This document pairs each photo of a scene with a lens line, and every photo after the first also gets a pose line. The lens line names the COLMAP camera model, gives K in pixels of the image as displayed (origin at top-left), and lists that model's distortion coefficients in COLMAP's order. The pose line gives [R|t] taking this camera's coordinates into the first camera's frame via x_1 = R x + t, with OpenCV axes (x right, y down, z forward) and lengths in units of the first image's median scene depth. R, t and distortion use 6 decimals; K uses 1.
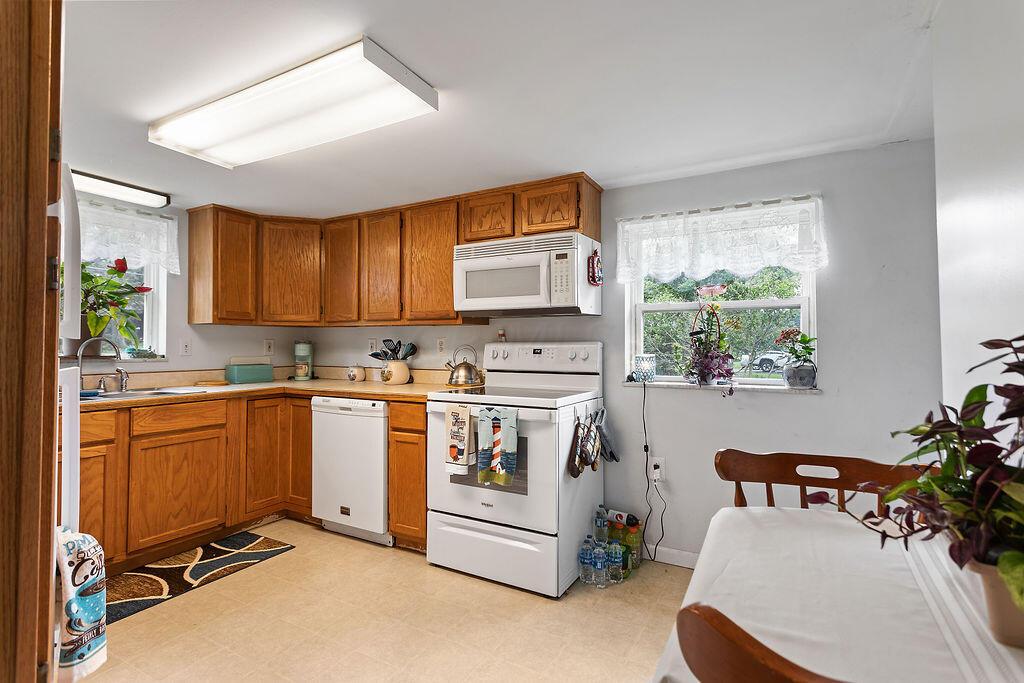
lens RADIAL K [[498.1, 0, 512.2], [0, 498.1, 339.3], [0, 0, 1]] dist [0.007075, -0.000002]
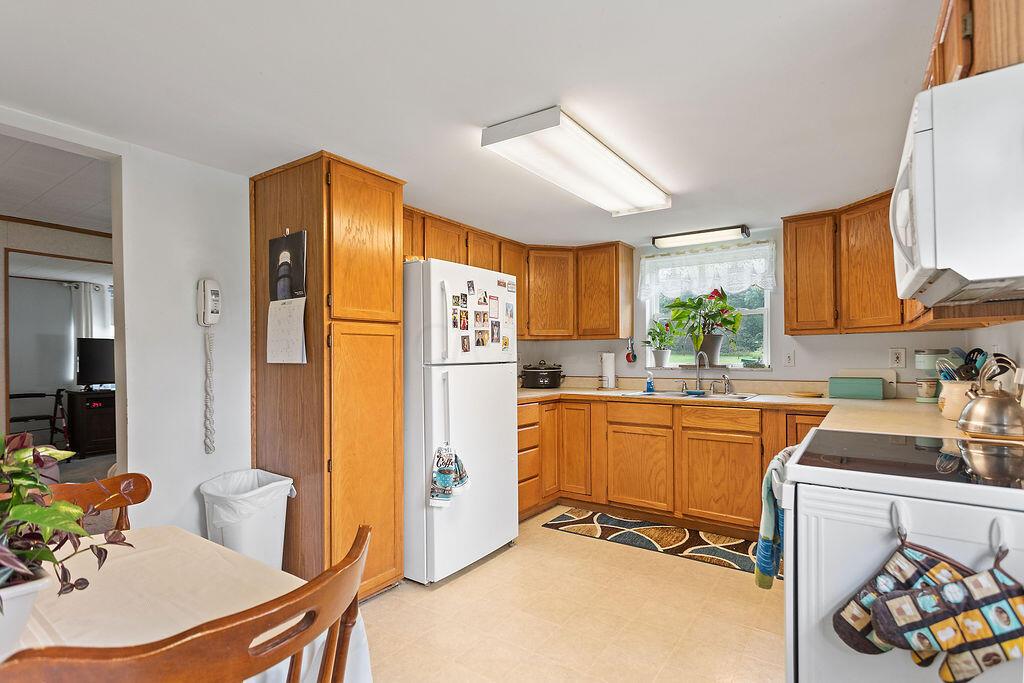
lens RADIAL K [[498.1, 0, 515.2], [0, 498.1, 358.1], [0, 0, 1]] dist [0.007075, -0.000002]
pose [[-0.124872, 0.004002, -0.992165, 0.552450], [0.024511, 0.999699, 0.000947, 0.000673], [0.991870, -0.024200, -0.124933, 0.672955]]
